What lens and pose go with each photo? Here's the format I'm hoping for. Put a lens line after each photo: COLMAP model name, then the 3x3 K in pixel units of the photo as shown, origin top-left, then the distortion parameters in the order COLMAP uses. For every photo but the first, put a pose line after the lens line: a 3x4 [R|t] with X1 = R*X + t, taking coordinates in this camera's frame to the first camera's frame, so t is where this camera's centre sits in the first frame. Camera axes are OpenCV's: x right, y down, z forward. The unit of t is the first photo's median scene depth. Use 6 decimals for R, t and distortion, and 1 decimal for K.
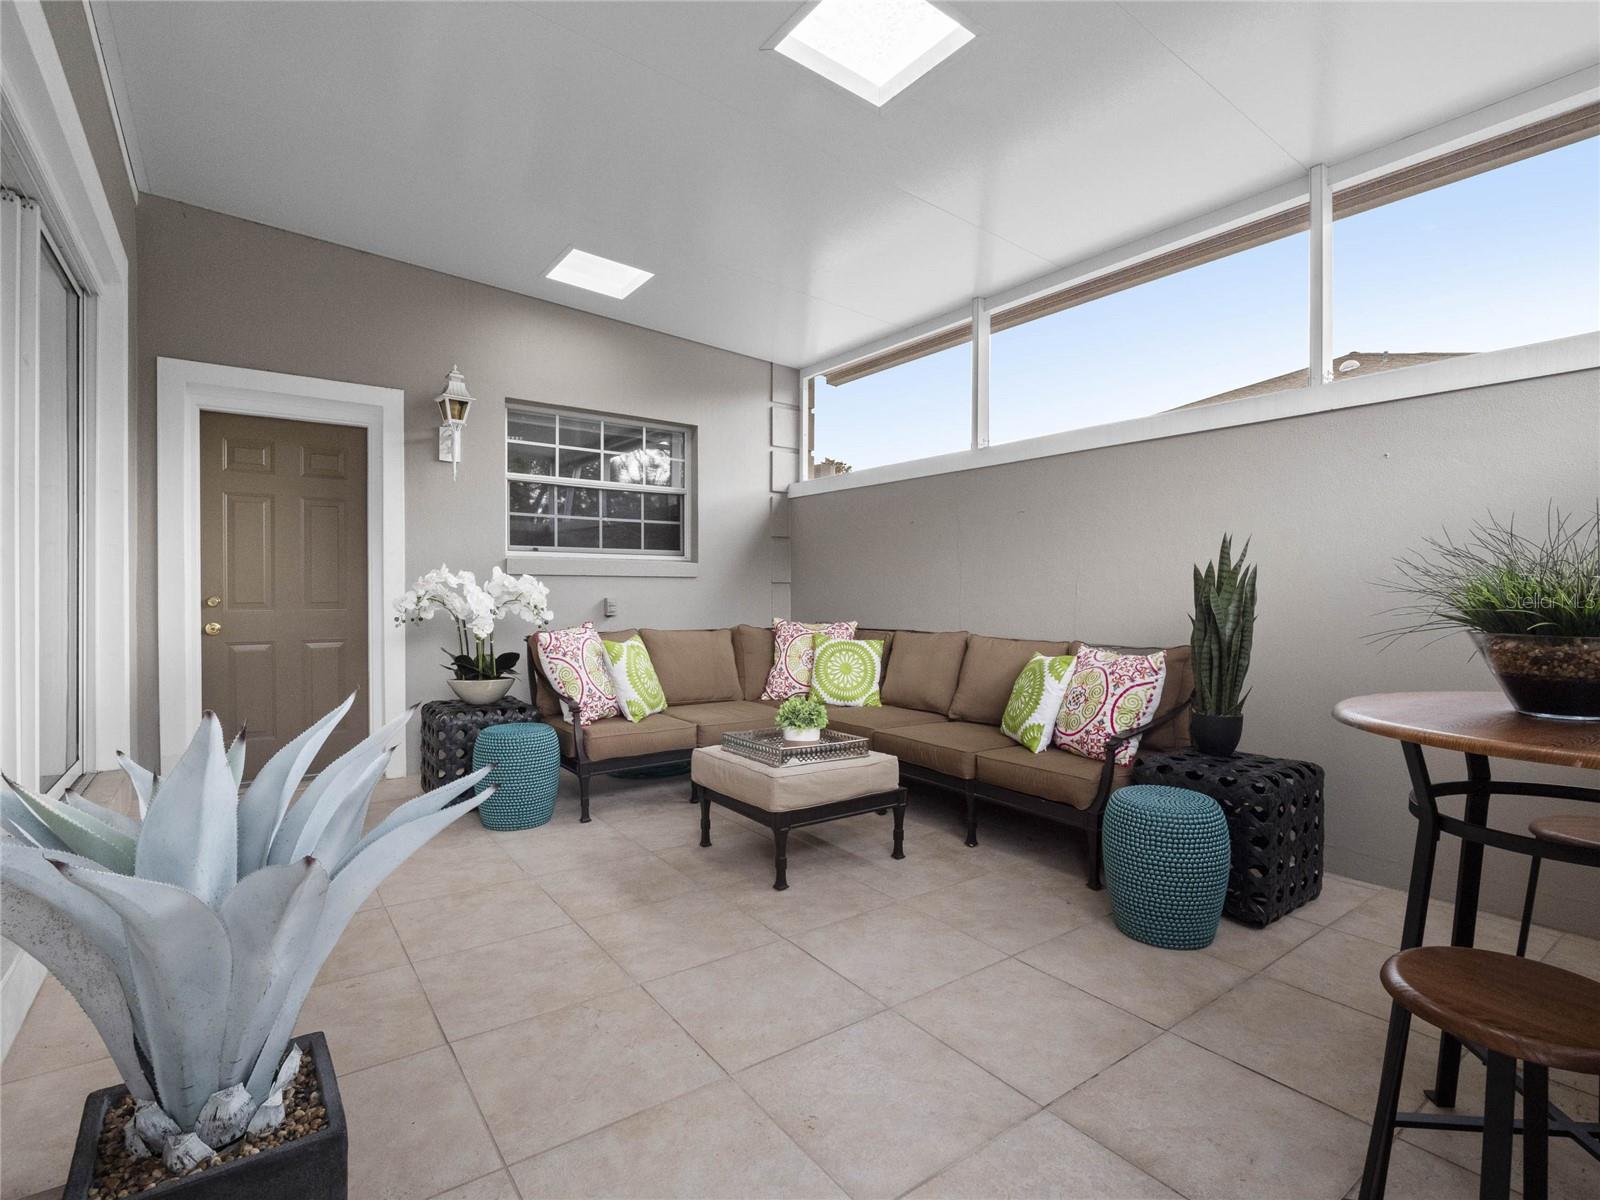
lens RADIAL K [[779.2, 0, 809.9], [0, 779.2, 600.0], [0, 0, 1]] dist [-0.005650, -0.000527]
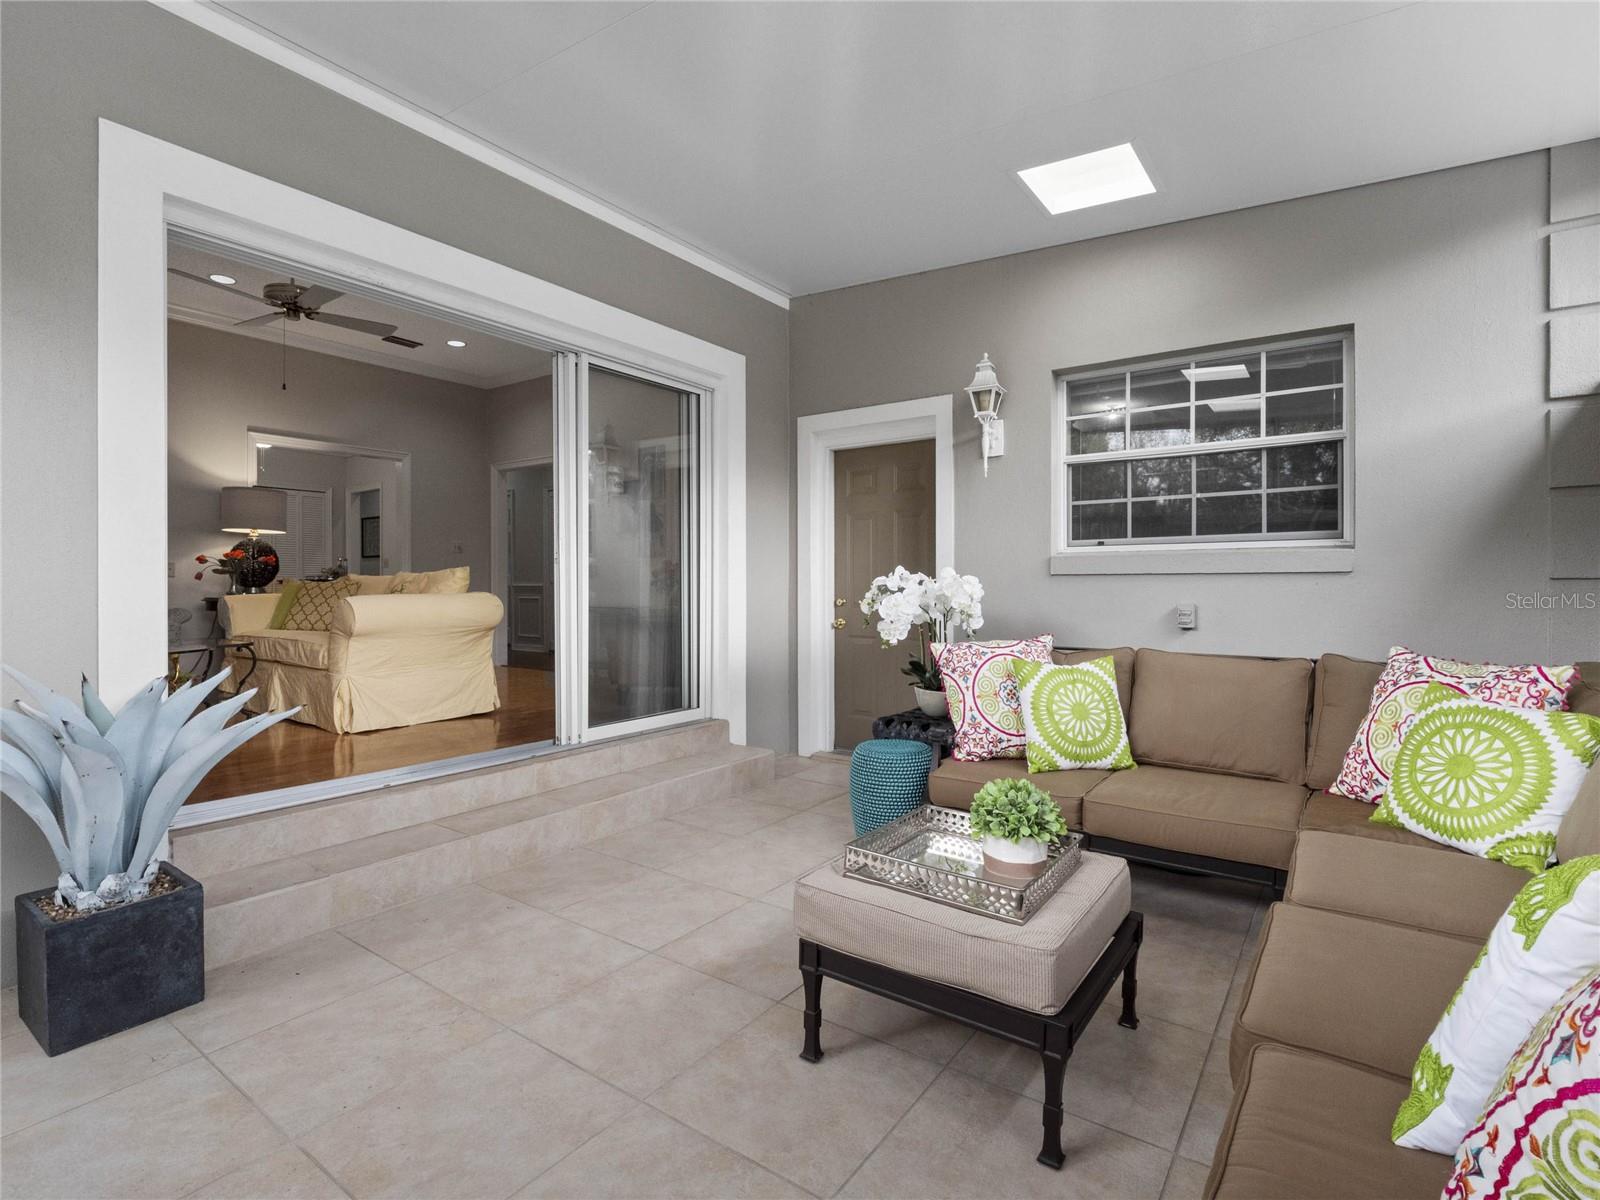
lens RADIAL K [[779.2, 0, 808.6], [0, 779.2, 590.4], [0, 0, 1]] dist [-0.005650, -0.000527]
pose [[0.317588, 0.000403, -0.948229, 0.368478], [-0.009700, 0.999949, -0.002824, -0.010857], [0.948179, 0.010095, 0.317576, 0.502674]]
